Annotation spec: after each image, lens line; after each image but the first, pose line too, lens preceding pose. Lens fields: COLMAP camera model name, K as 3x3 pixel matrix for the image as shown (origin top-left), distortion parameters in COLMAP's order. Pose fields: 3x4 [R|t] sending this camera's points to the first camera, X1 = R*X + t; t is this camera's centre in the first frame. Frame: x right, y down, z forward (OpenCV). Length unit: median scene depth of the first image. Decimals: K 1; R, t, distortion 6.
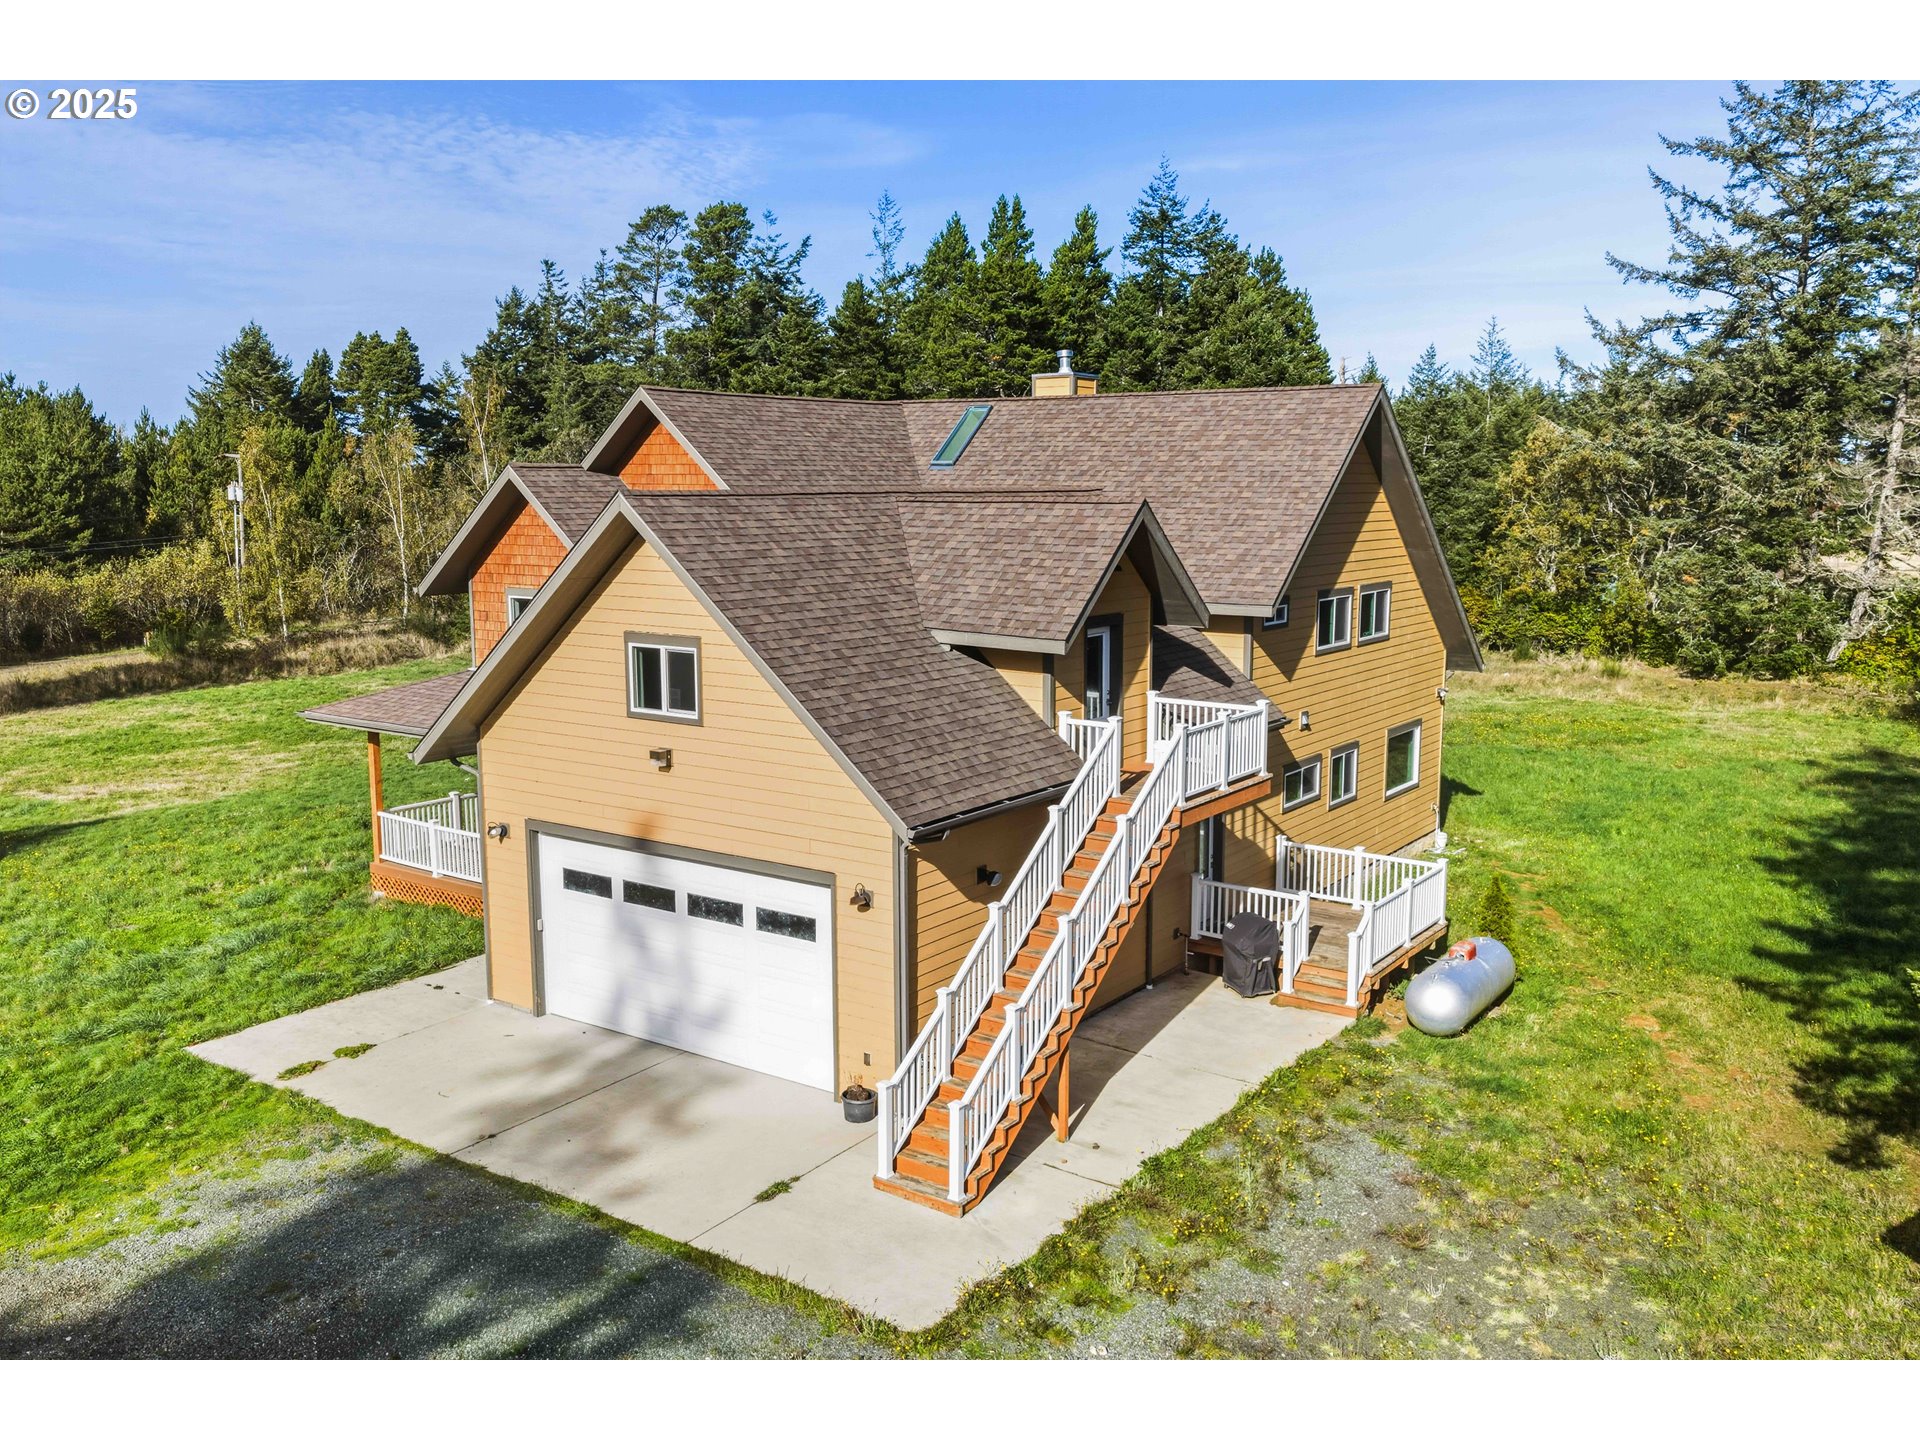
lens RADIAL K [[1583.8, 0, 960.0], [0, 1583.8, 720.0], [0, 0, 1]] dist [0.004437, 0.002188]
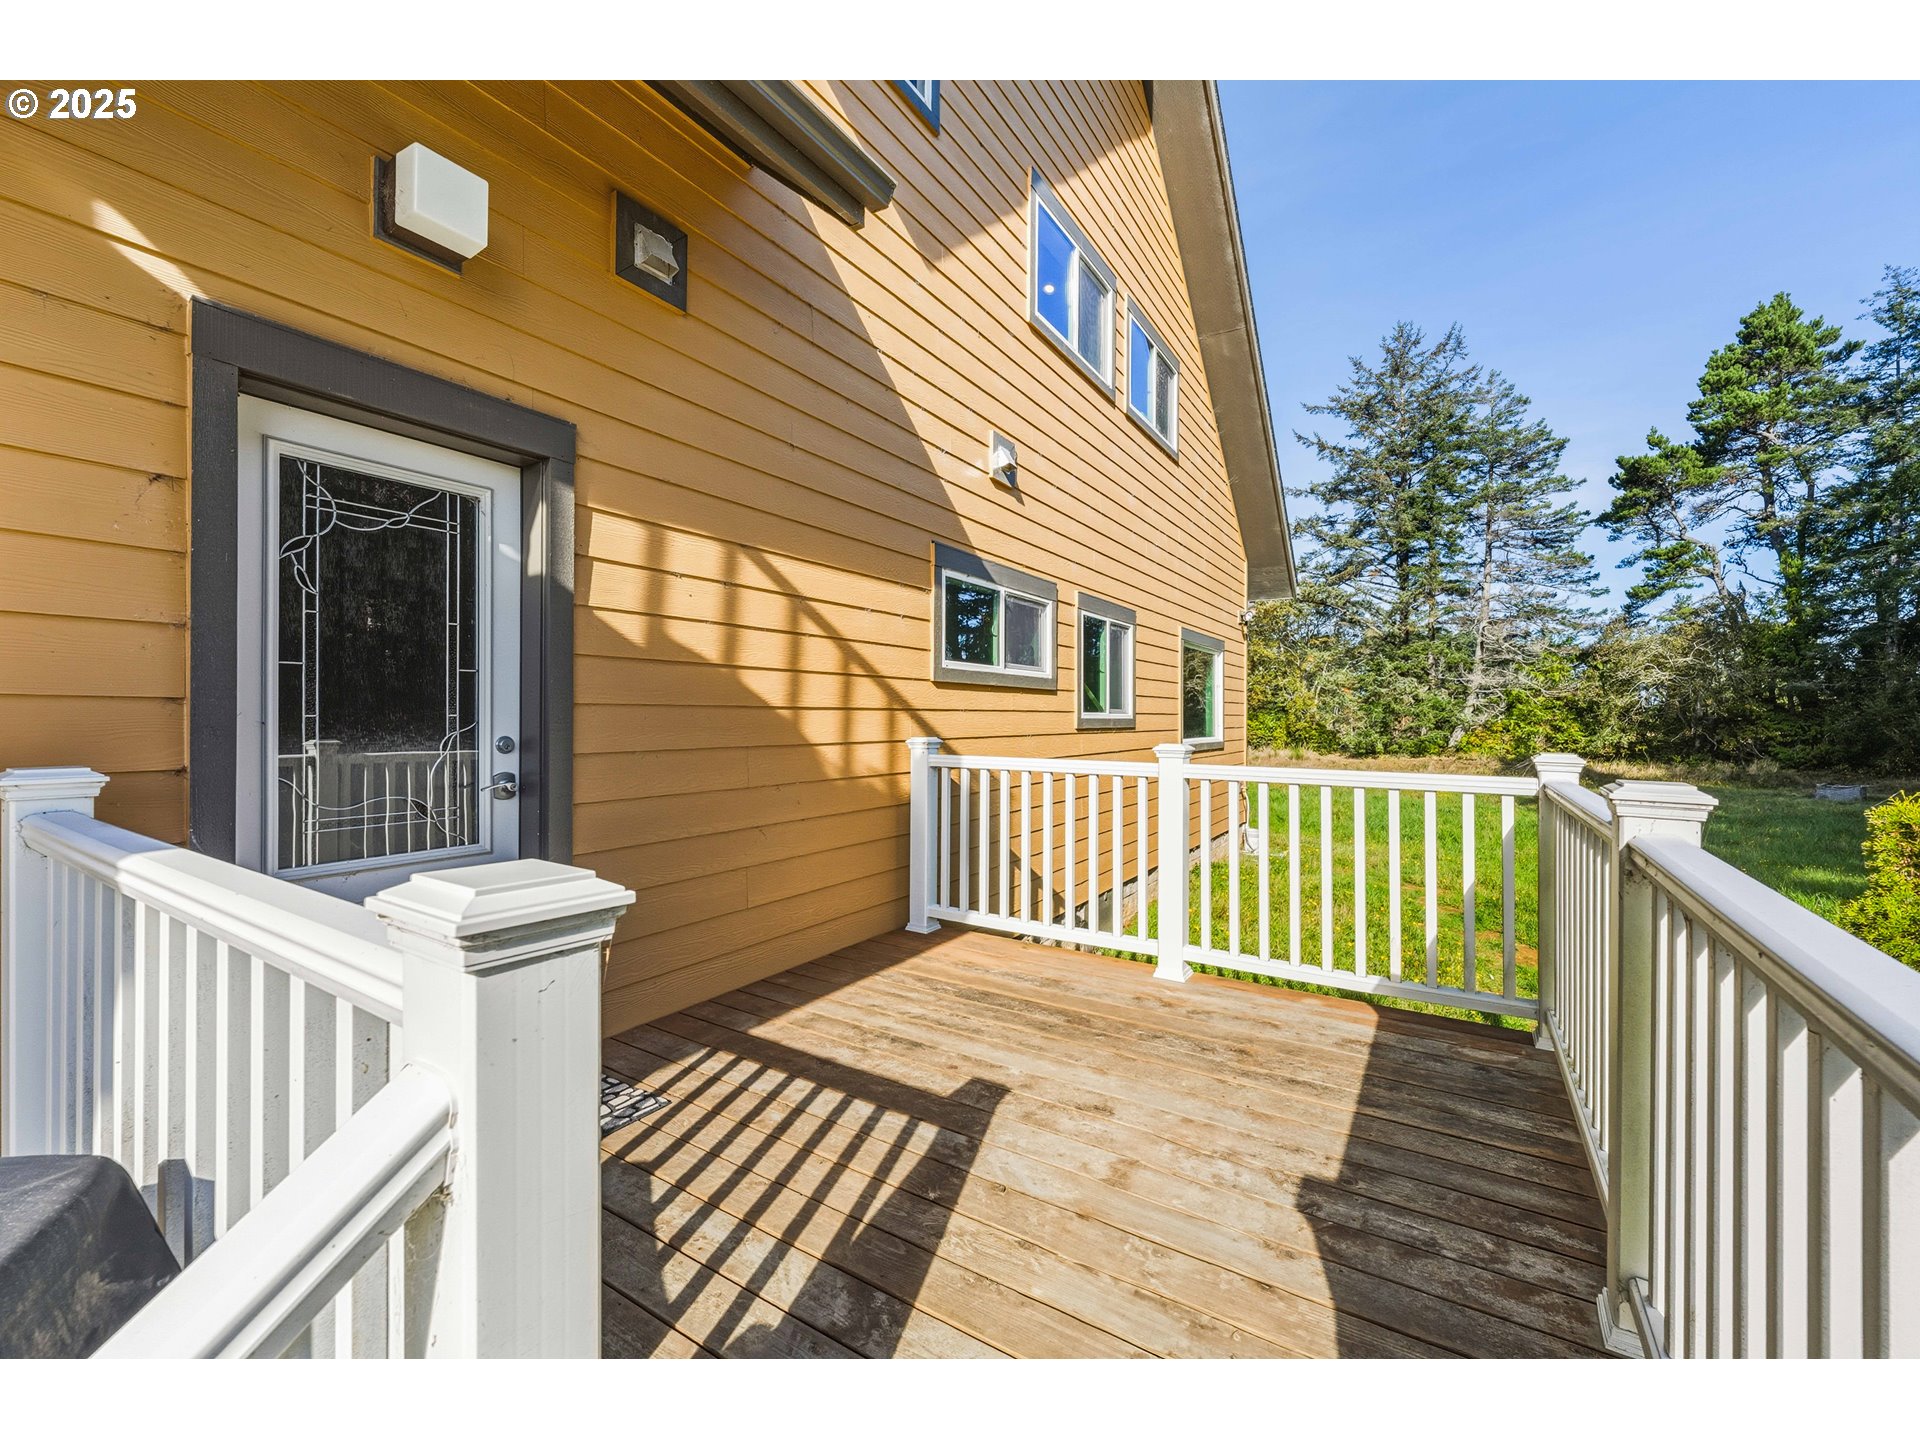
lens RADIAL K [[784.6, 0, 960.0], [0, 784.6, 720.0], [0, 0, 1]] dist [0.001069, 0.000517]
pose [[0.998569, 0.001093, 0.053473, 0.184325], [0.006697, 0.989367, -0.145285, 0.084373], [-0.053063, 0.145435, 0.987944, 0.768528]]
